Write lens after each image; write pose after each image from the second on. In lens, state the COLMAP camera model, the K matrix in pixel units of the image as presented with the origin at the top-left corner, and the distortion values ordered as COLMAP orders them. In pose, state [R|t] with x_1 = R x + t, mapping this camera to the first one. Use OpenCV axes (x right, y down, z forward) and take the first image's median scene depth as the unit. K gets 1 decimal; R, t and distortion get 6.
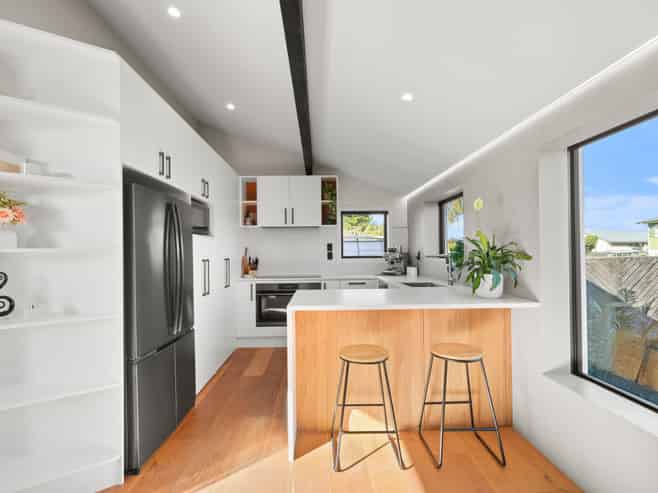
lens RADIAL K [[319.9, 0, 329.0], [0, 319.9, 246.5], [0, 0, 1]] dist [-0.000599, 0.000014]
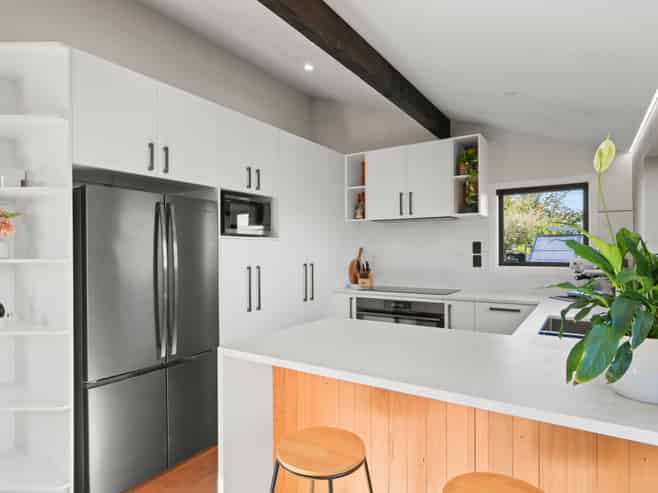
lens RADIAL K [[397.3, 0, 329.0], [0, 397.3, 246.5], [0, 0, 1]] dist [0.001130, -0.000266]
pose [[0.821252, 0.002306, -0.570560, 0.229398], [0.007672, 0.999857, 0.015084, -0.015389], [0.570514, -0.016765, 0.821117, 0.189751]]
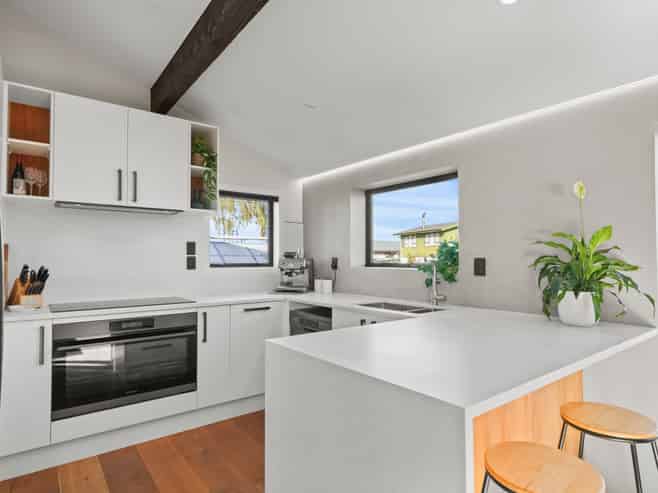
lens RADIAL K [[380.7, 0, 329.0], [0, 380.7, 246.5], [0, 0, 1]] dist [0.001669, 0.001035]
pose [[0.807680, 0.027950, 0.588958, -0.217670], [-0.020084, 0.999600, -0.019895, 0.008202], [-0.589279, 0.004240, 0.807918, 0.313351]]
